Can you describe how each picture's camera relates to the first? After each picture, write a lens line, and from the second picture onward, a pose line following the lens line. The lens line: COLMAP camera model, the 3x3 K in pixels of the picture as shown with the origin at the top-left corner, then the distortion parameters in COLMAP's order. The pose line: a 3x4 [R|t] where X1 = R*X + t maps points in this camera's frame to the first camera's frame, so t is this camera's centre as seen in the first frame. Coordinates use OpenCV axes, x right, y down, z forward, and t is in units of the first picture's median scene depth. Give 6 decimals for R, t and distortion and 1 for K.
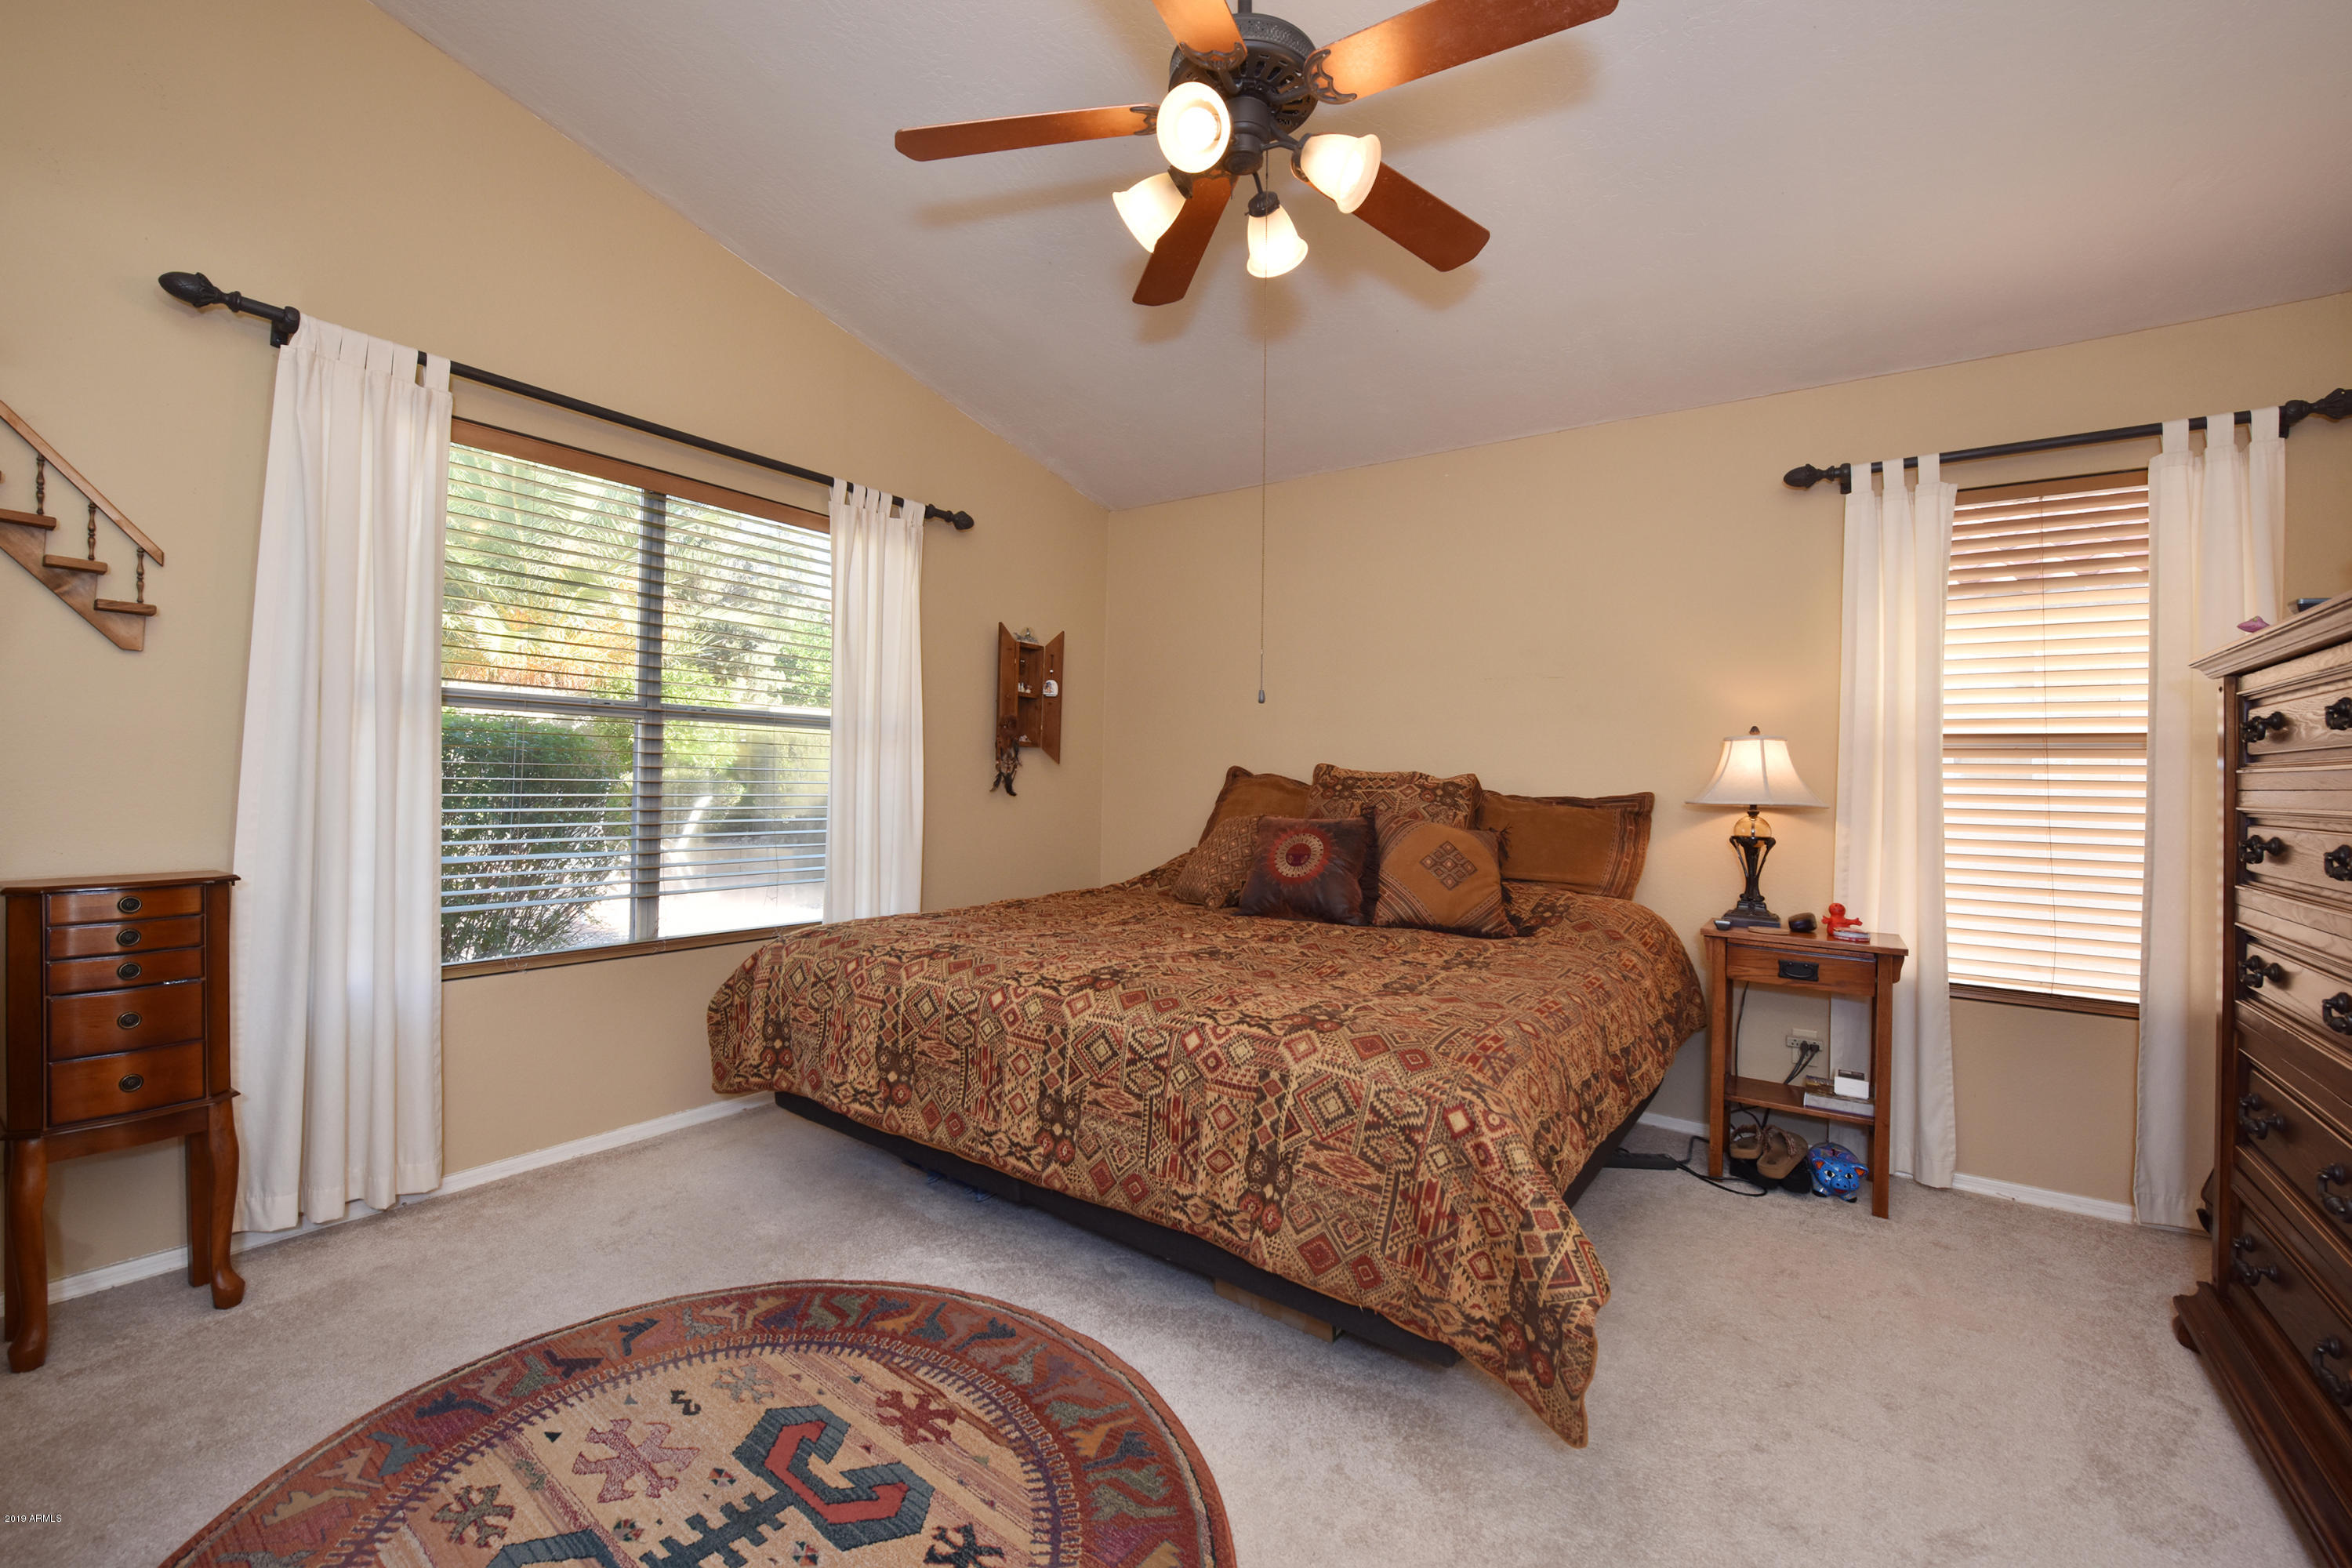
lens RADIAL K [[964.1, 0, 1165.7], [0, 964.1, 797.7], [0, 0, 1]] dist [-0.017759, -0.000330]
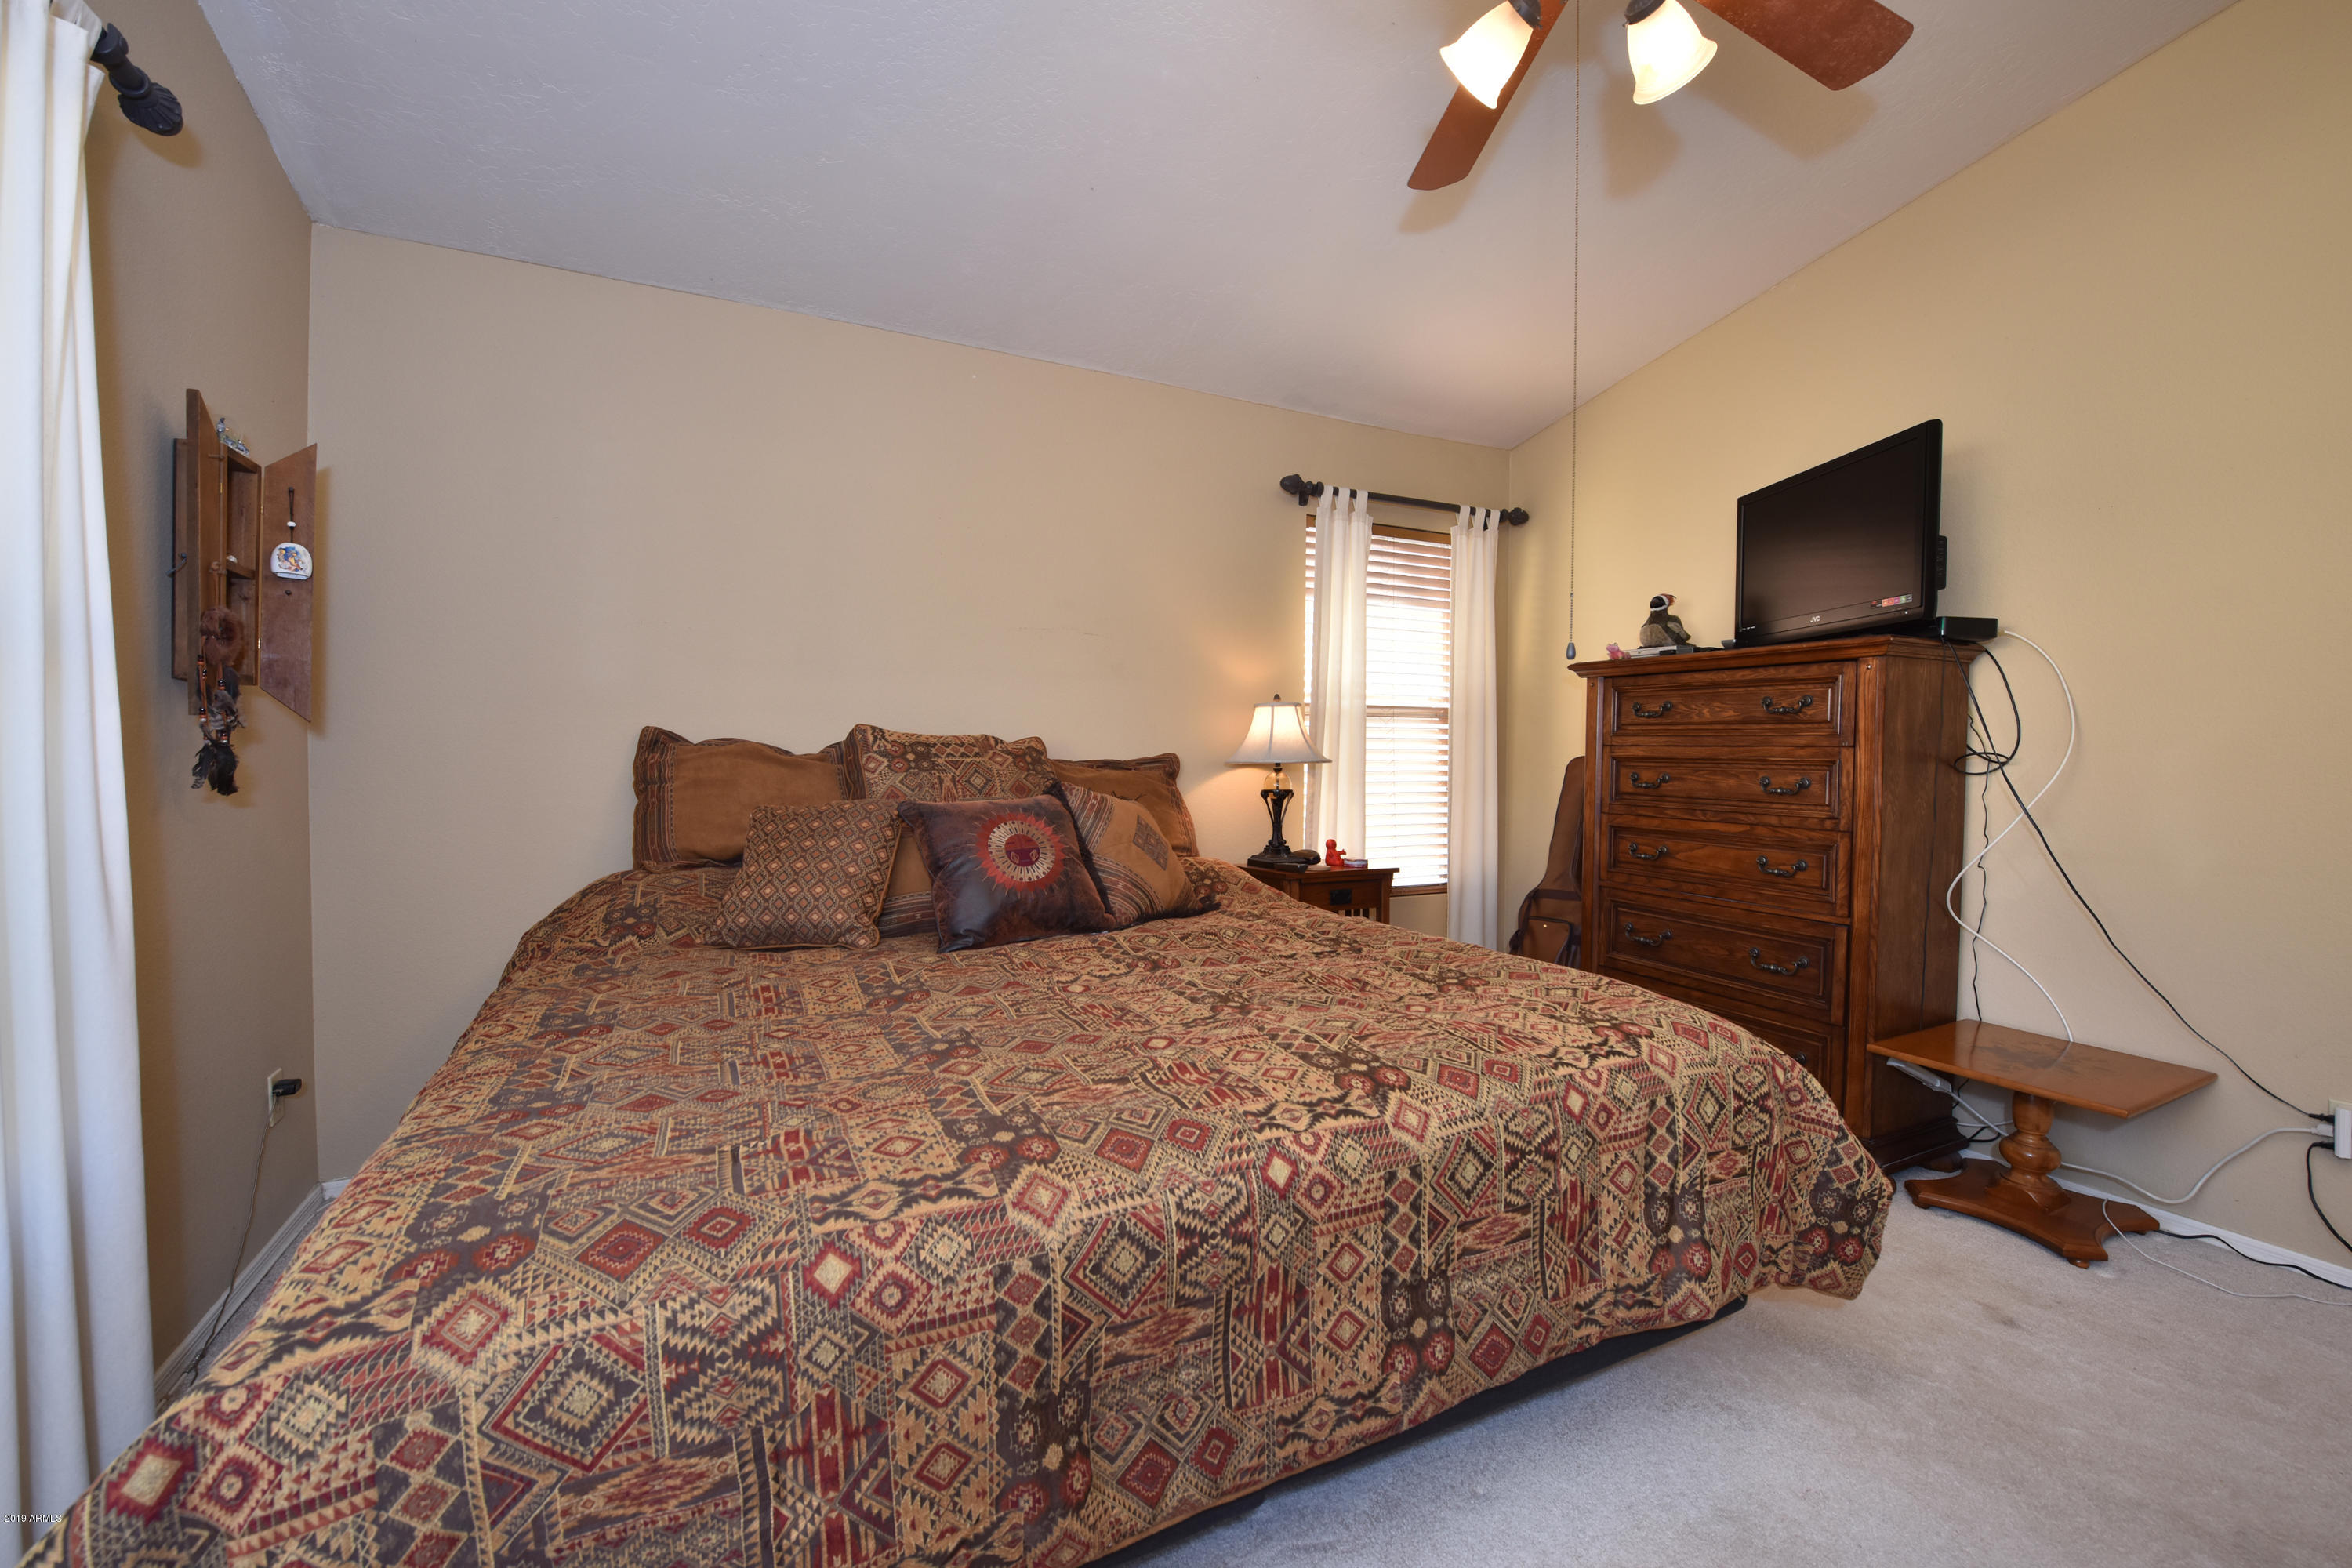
lens RADIAL K [[964.1, 0, 1165.7], [0, 964.1, 797.7], [0, 0, 1]] dist [-0.017759, -0.000330]
pose [[0.459342, -0.064765, 0.885895, -0.571056], [0.022604, 0.997868, 0.061230, -0.028975], [-0.887972, -0.008101, 0.459826, 0.695927]]
